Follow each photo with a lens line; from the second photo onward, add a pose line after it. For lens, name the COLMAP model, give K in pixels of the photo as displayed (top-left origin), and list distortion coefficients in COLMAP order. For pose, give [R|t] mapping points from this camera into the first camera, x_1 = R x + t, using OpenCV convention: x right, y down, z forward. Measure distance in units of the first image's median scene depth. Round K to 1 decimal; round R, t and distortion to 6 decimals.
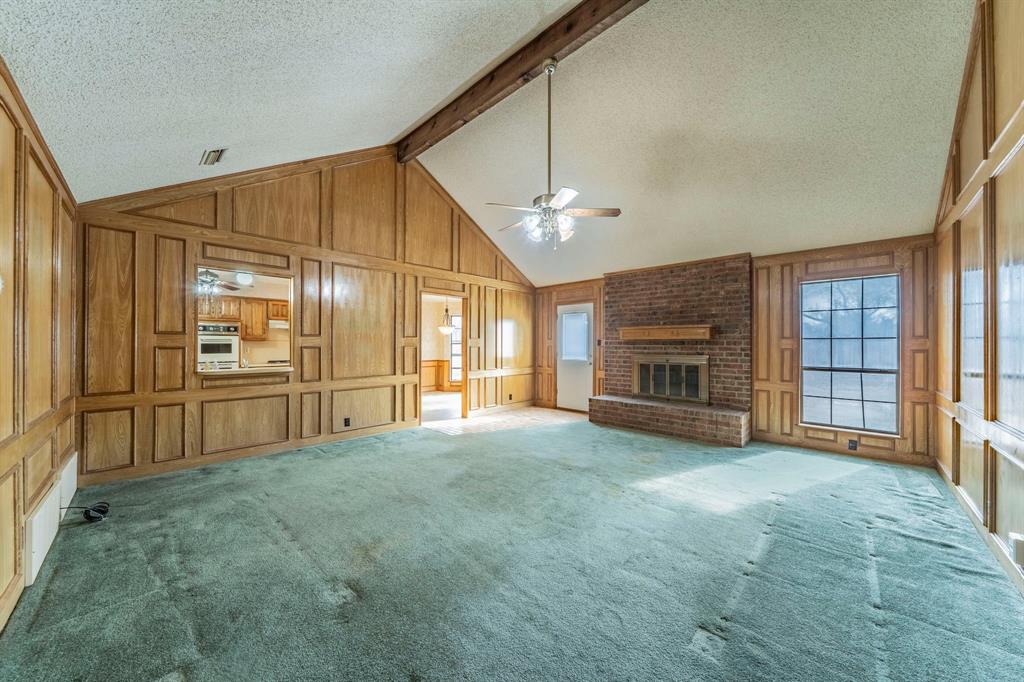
lens RADIAL K [[359.2, 0, 507.8], [0, 359.2, 344.5], [0, 0, 1]] dist [0.001177, 0.000101]
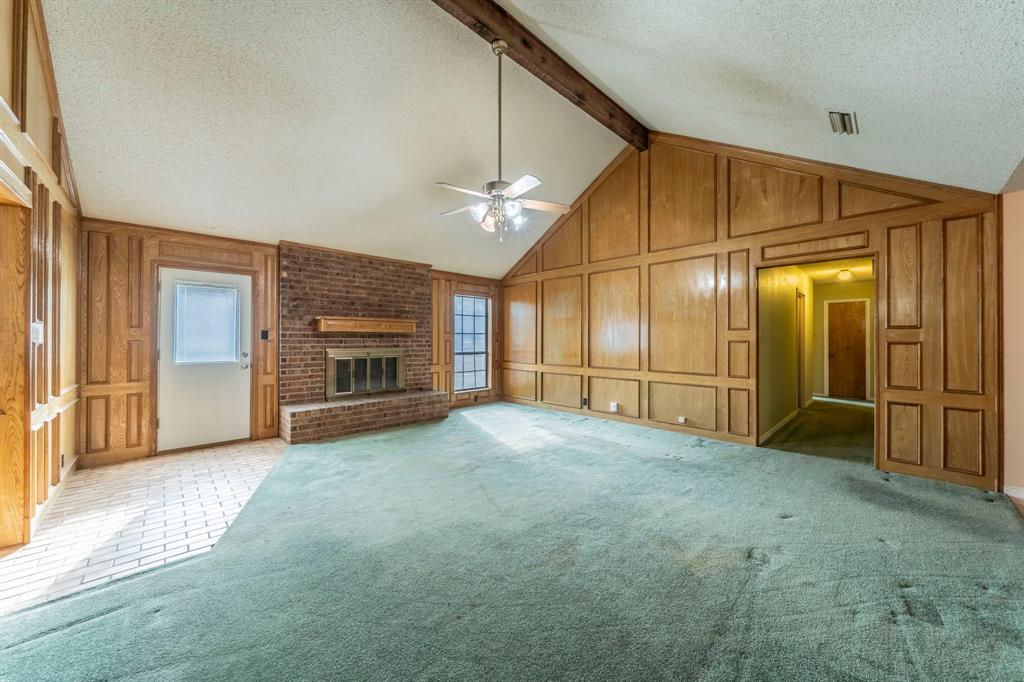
lens RADIAL K [[366.1, 0, 521.9], [0, 366.1, 338.3], [0, 0, 1]] dist [-0.008472, 0.000012]
pose [[0.016206, -0.002838, 0.999865, -0.541444], [-0.000038, 0.999996, 0.002839, -0.000307], [-0.999869, -0.000084, 0.016205, 0.583398]]
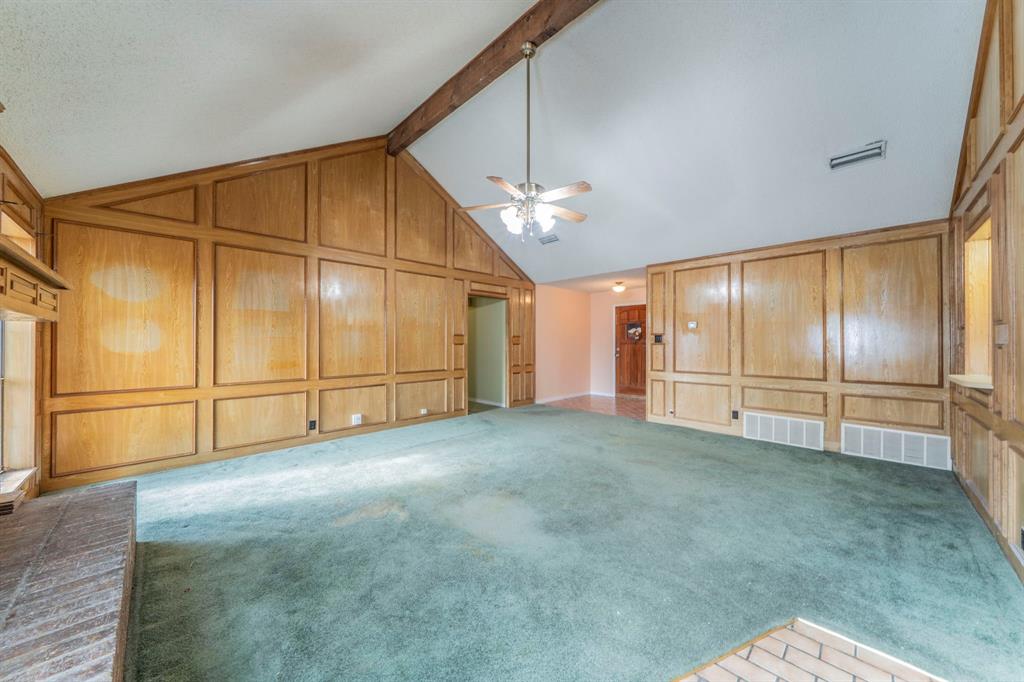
lens RADIAL K [[359.2, 0, 507.8], [0, 359.2, 344.5], [0, 0, 1]] dist [0.001177, 0.000101]
pose [[-0.999897, 0.001854, 0.014201, 0.087633], [0.001882, 0.999996, 0.001948, 0.008419], [-0.014198, 0.001975, -0.999897, 1.211542]]
